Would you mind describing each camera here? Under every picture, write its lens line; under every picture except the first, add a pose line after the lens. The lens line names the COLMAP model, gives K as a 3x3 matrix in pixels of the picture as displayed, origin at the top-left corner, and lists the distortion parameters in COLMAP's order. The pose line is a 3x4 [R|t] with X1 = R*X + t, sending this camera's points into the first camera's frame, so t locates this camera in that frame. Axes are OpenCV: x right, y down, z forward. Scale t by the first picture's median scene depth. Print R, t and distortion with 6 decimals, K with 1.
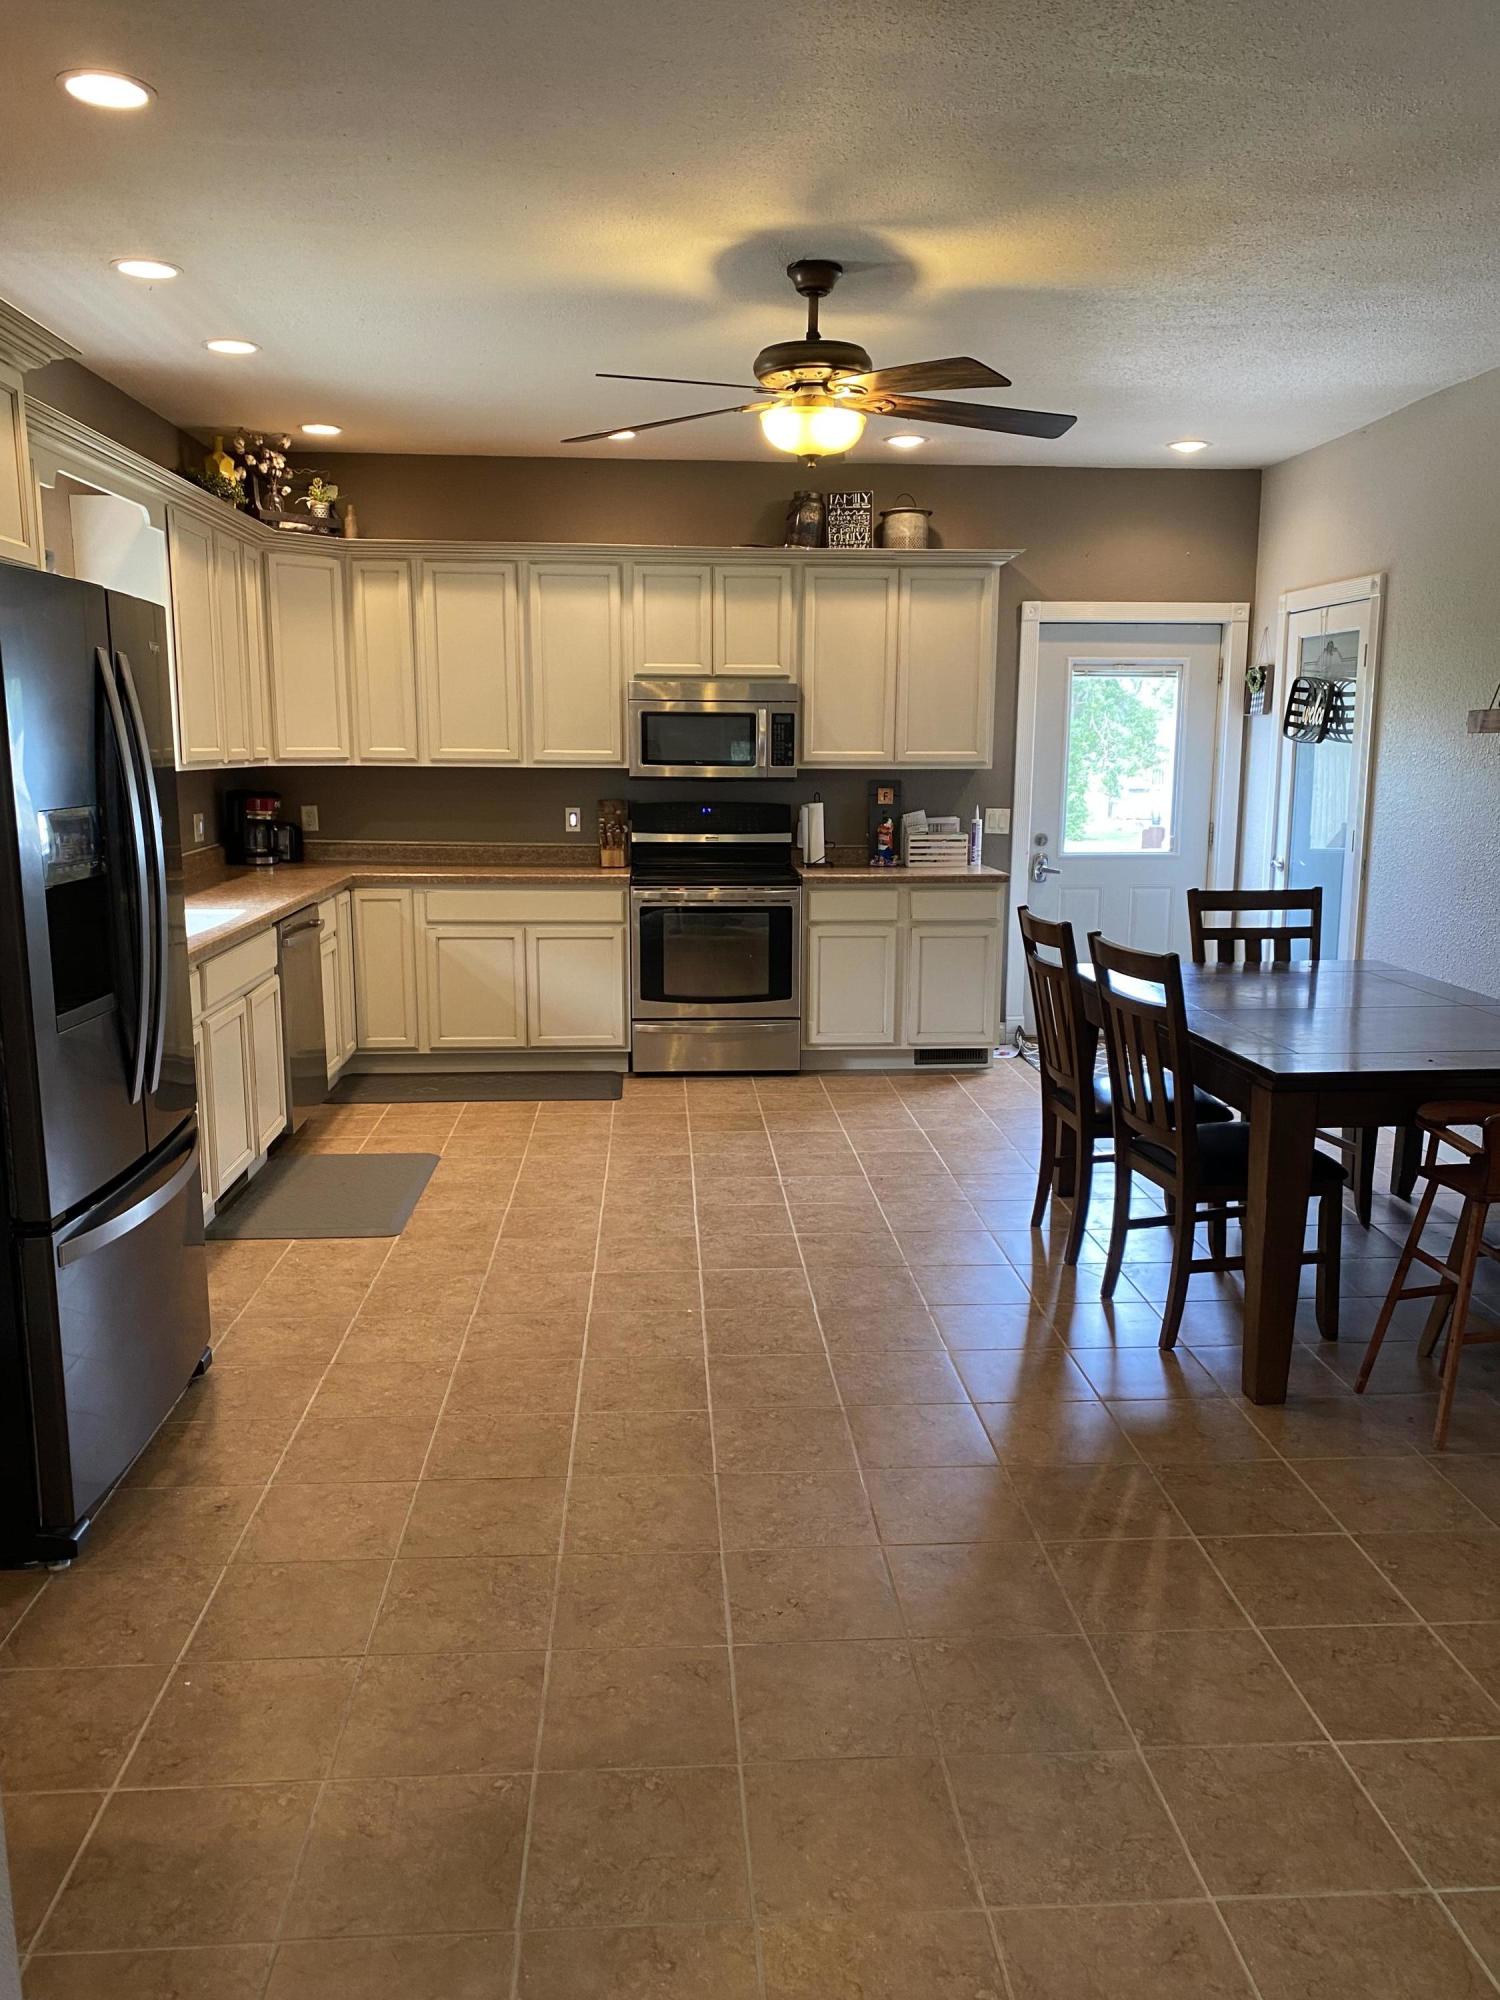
lens RADIAL K [[1510.7, 0, 766.8], [0, 1510.7, 1015.0], [0, 0, 1]] dist [0.025519, -0.008405]
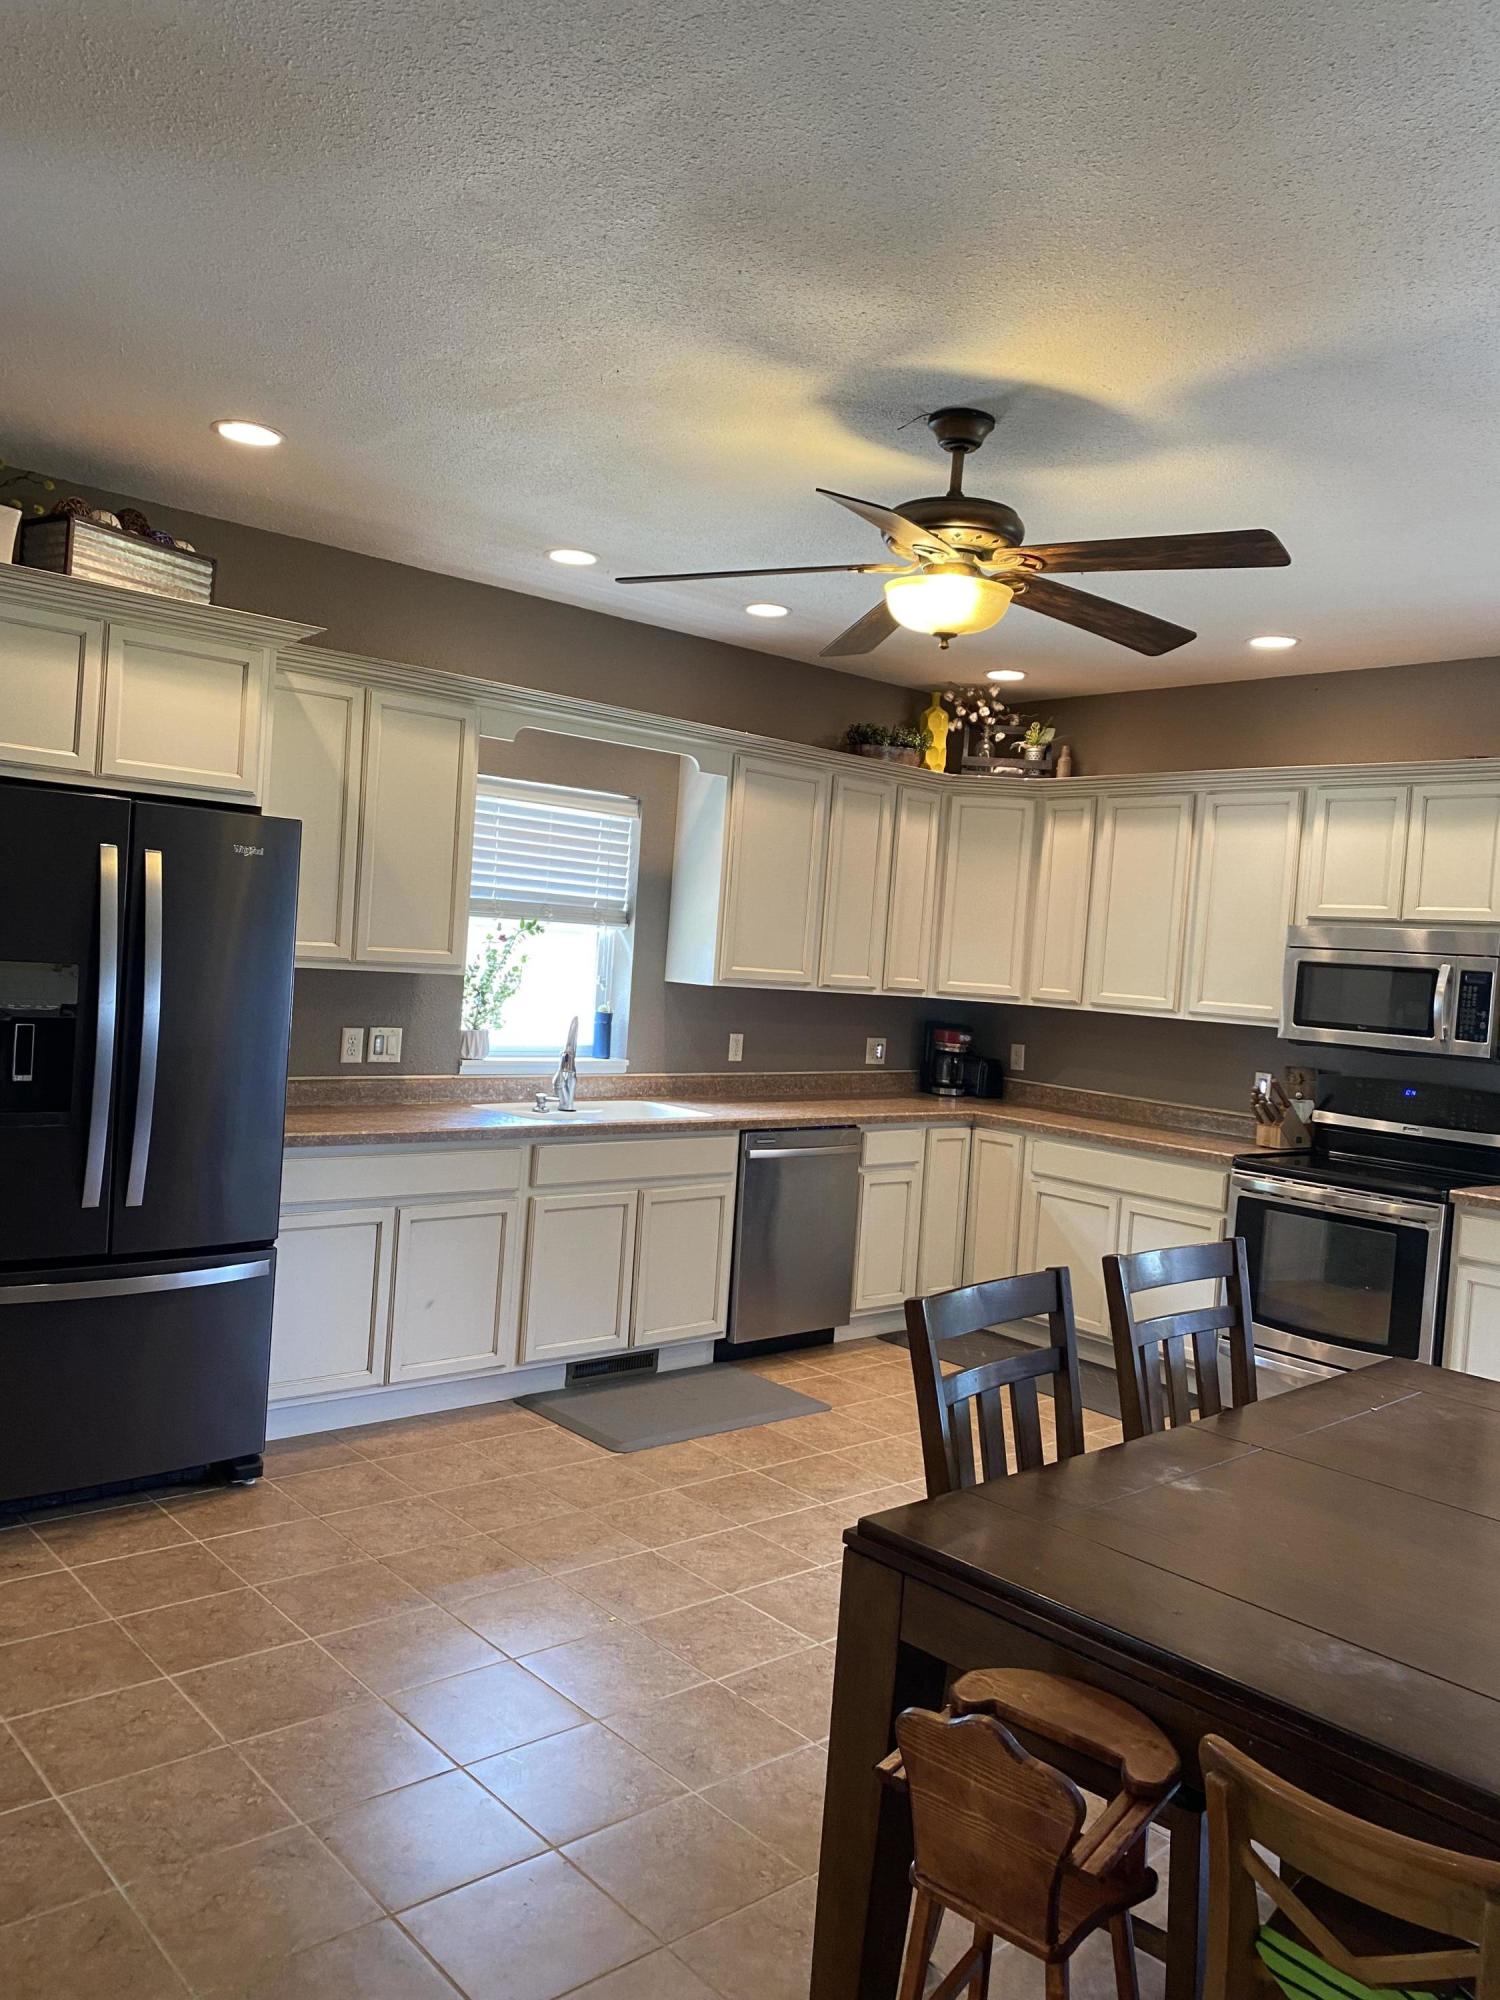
lens RADIAL K [[1510.7, 0, 756.7], [0, 1510.7, 992.4], [0, 0, 1]] dist [0.025519, -0.008405]
pose [[0.598101, 0.055965, -0.799464, 0.402271], [-0.208029, 0.974207, -0.087435, -0.053535], [0.773950, 0.218607, 0.594317, 0.299434]]
